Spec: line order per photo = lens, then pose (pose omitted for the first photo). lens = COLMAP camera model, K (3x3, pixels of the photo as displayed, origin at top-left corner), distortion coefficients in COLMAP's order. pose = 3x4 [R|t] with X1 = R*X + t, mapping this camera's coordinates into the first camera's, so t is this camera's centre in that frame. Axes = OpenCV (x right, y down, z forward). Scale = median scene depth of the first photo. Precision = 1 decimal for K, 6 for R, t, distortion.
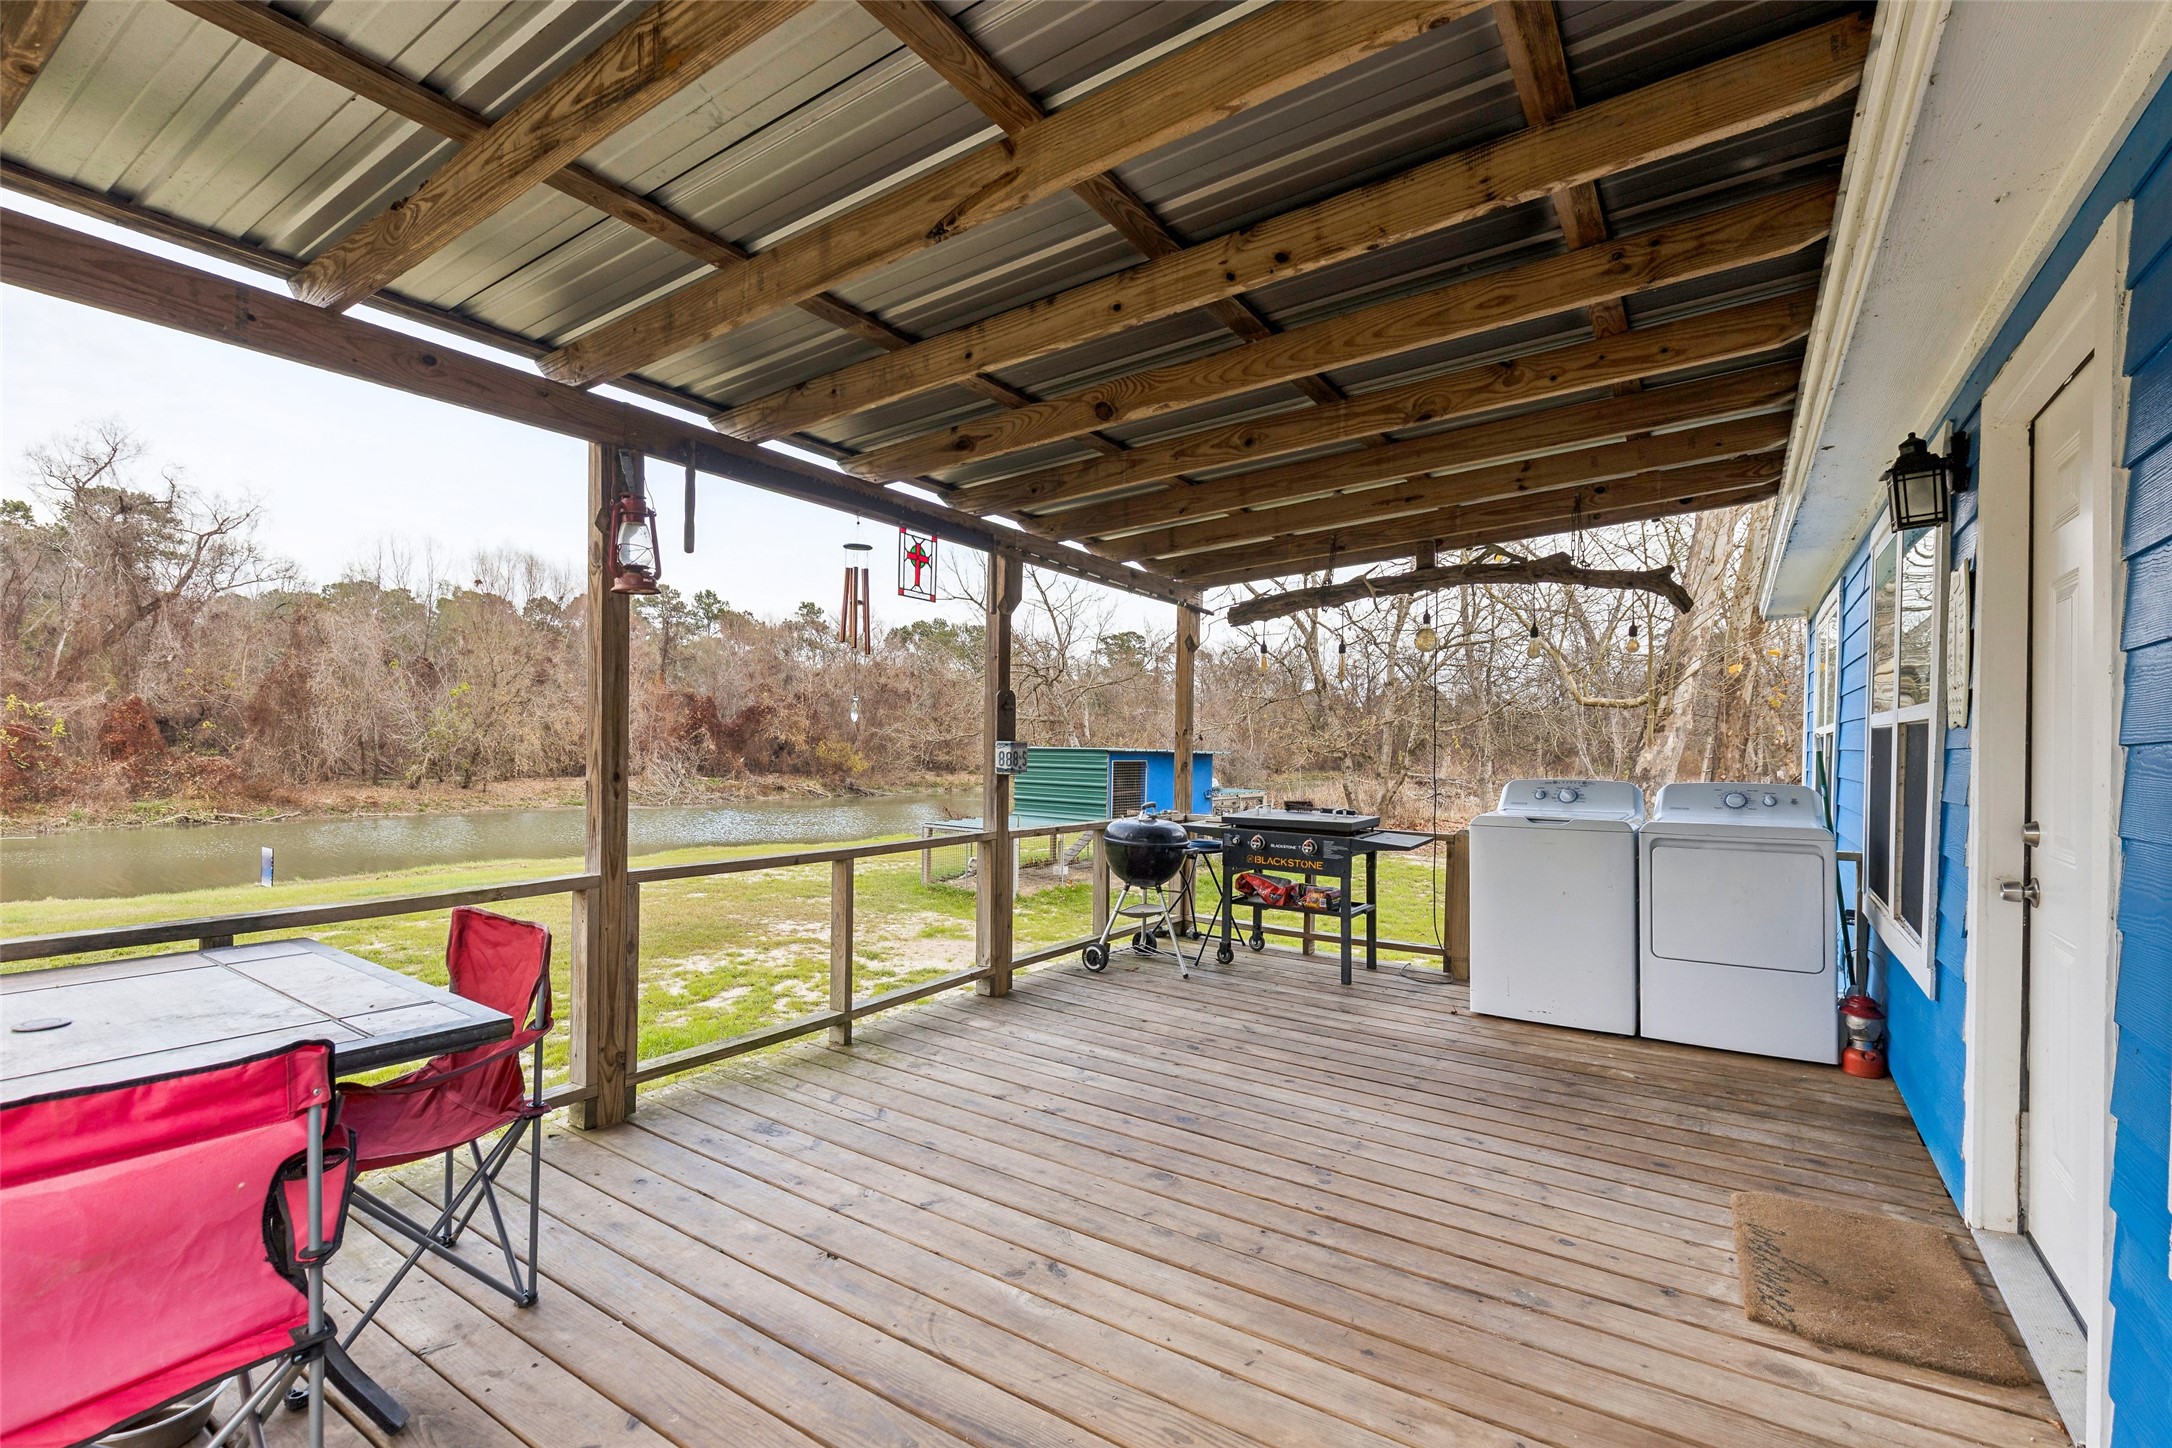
lens RADIAL K [[956.5, 0, 1083.5], [0, 956.5, 735.1], [0, 0, 1]] dist [0.000165, -0.000001]
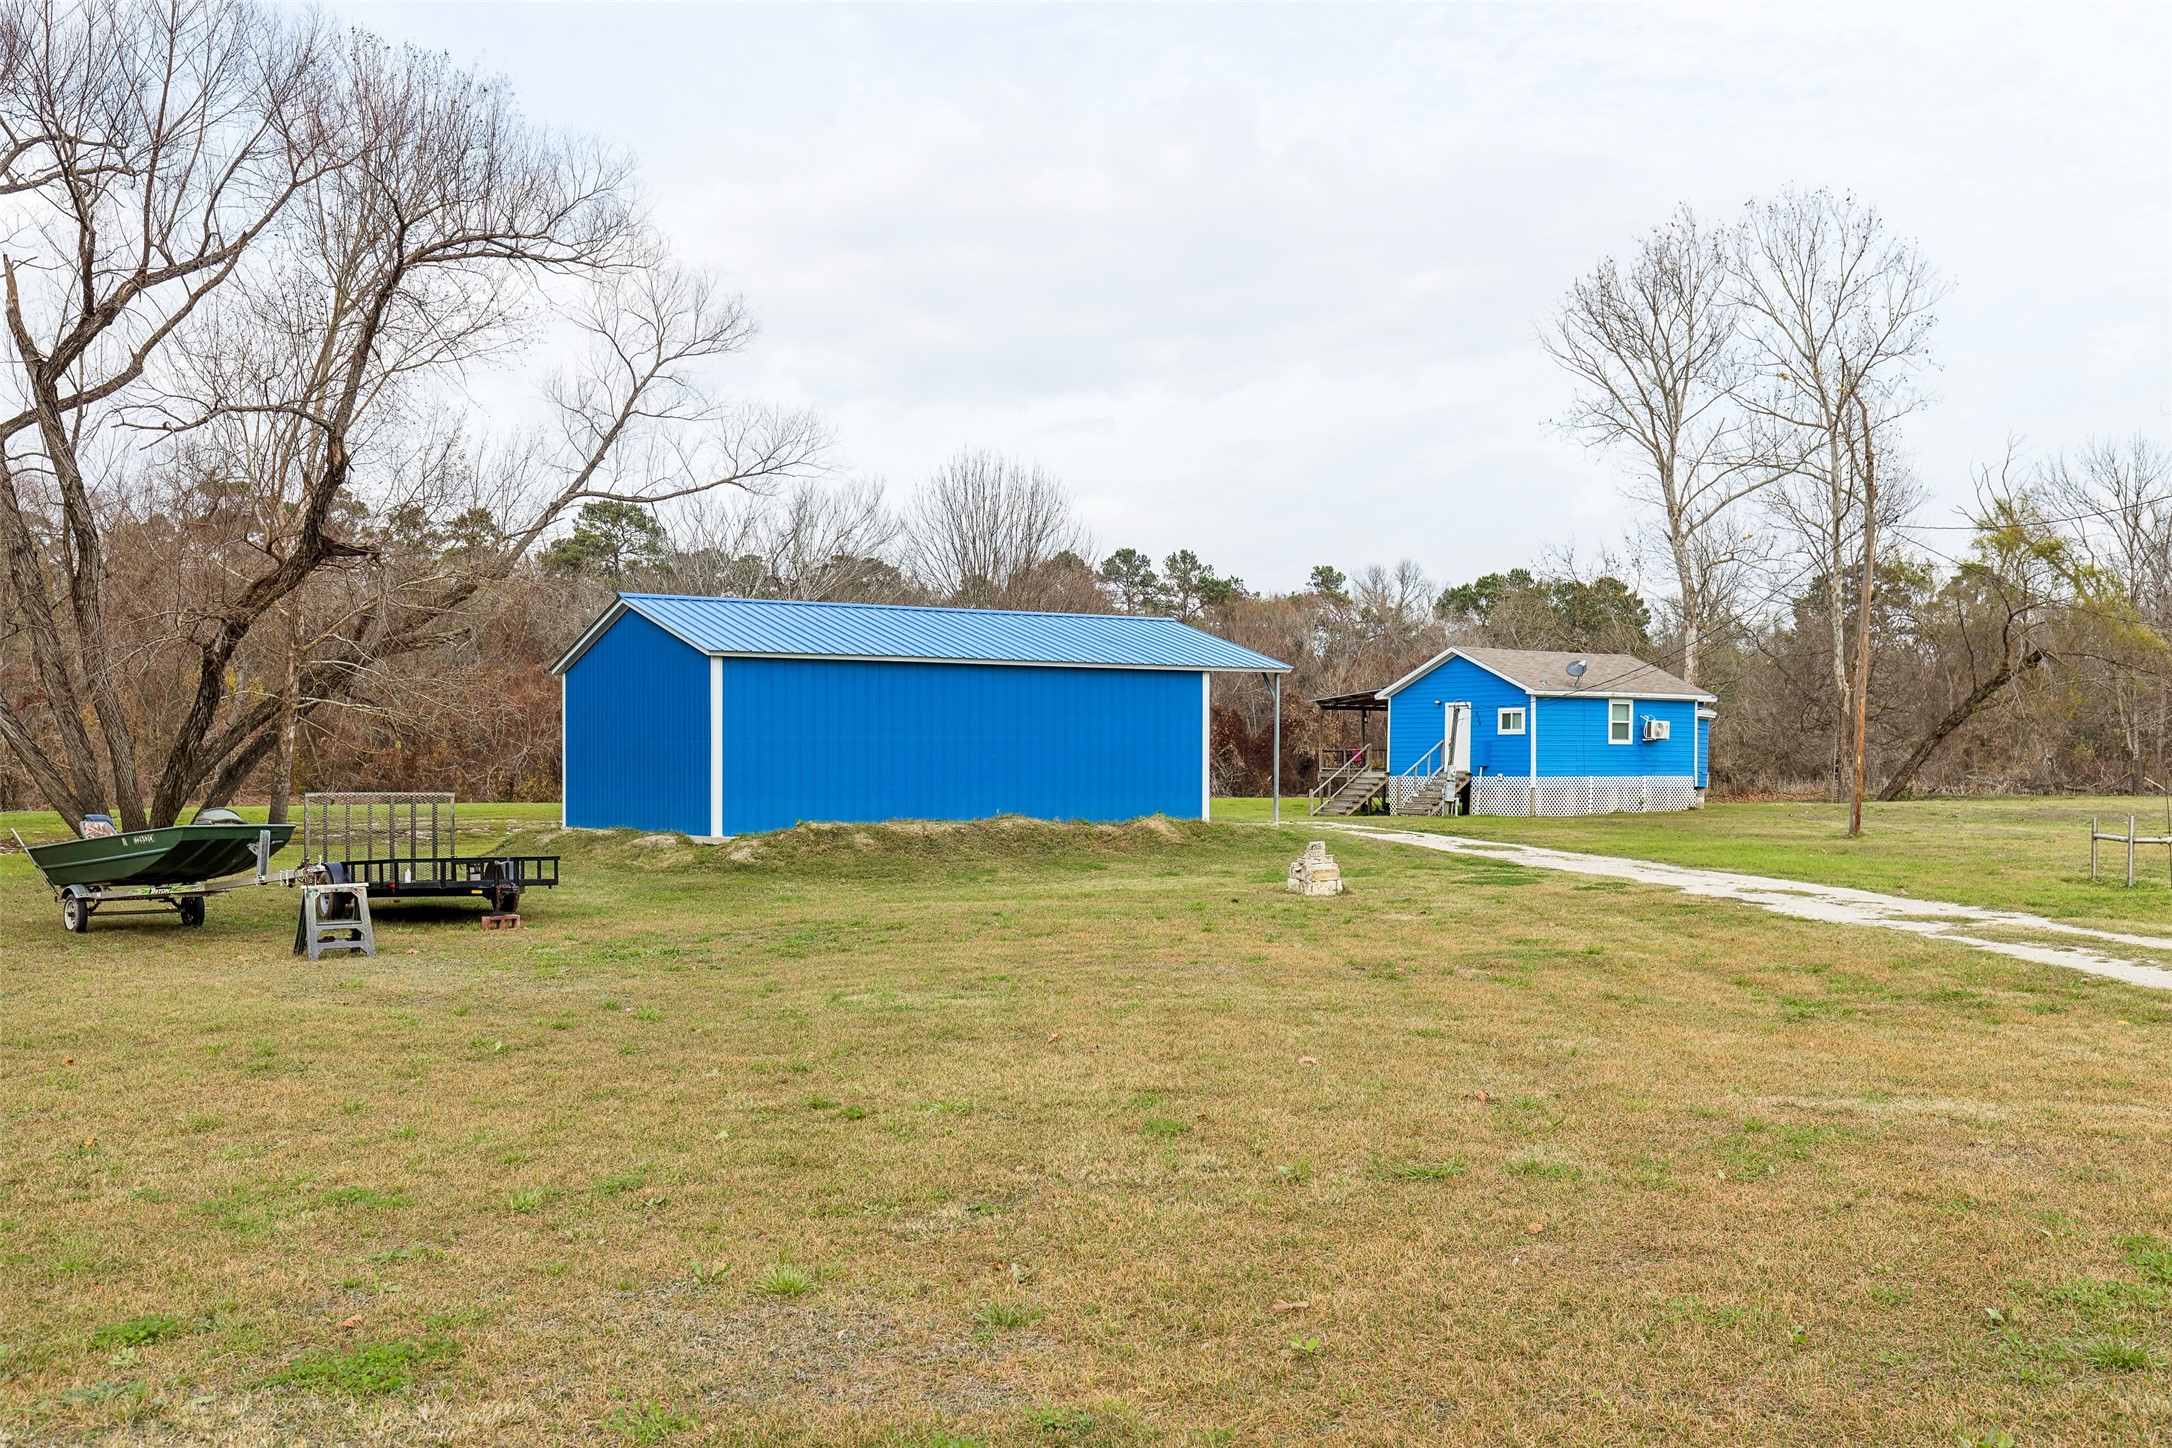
lens RADIAL K [[2190.4, 0, 1086.1], [0, 2190.4, 729.5], [0, 0, 1]] dist [0.001249, 0.000000]
pose [[0.930524, -0.017620, -0.365806, 0.132109], [0.012005, 0.999773, -0.017620, 0.007522], [0.366033, 0.012005, 0.930525, -0.541157]]
